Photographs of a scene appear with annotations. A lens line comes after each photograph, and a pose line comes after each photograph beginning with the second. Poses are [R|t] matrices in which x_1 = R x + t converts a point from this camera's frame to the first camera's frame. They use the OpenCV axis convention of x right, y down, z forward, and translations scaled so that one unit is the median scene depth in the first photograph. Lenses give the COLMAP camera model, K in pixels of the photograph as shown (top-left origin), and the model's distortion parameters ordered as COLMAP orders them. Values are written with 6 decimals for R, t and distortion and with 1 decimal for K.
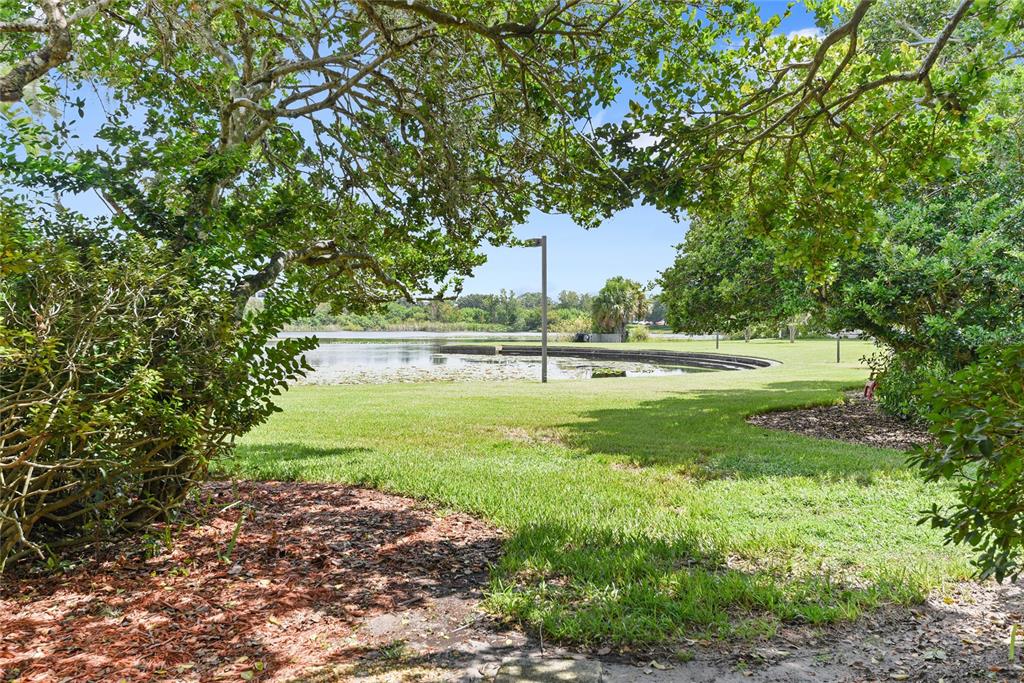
lens RADIAL K [[953.5, 0, 511.9], [0, 953.5, 340.1], [0, 0, 1]] dist [0.023028, 0.000000]
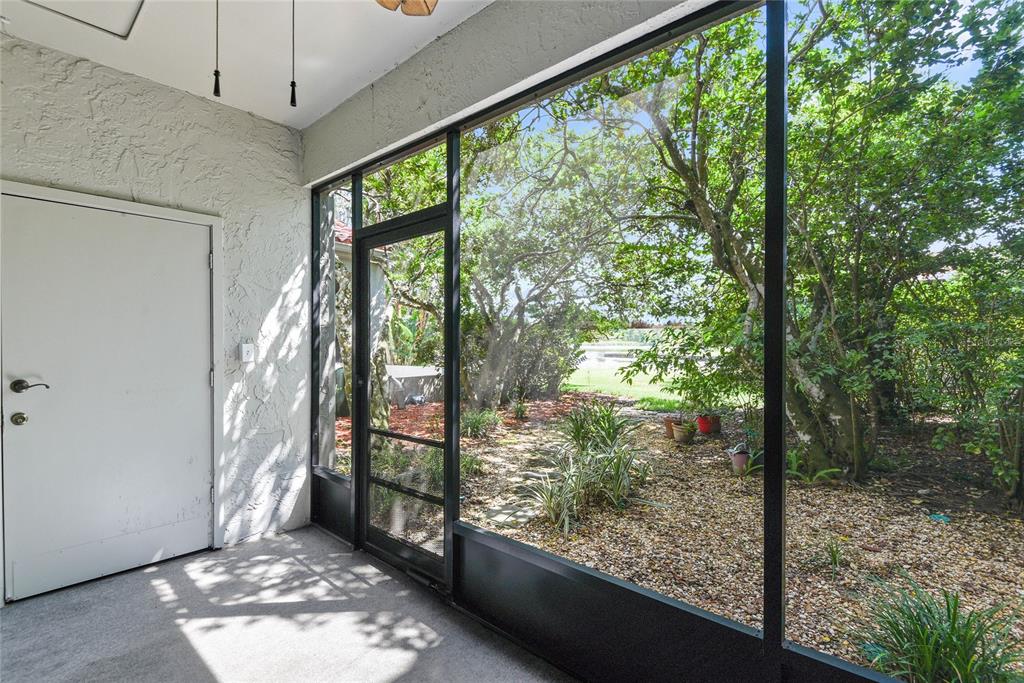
lens RADIAL K [[479.1, 0, 512.1], [0, 479.1, 344.8], [0, 0, 1]] dist [0.013052, -0.005328]
pose [[0.966018, 0.001252, -0.258472, 0.000620], [-0.004084, 0.999937, -0.010420, -0.002425], [0.258443, 0.011121, 0.965963, -0.697073]]
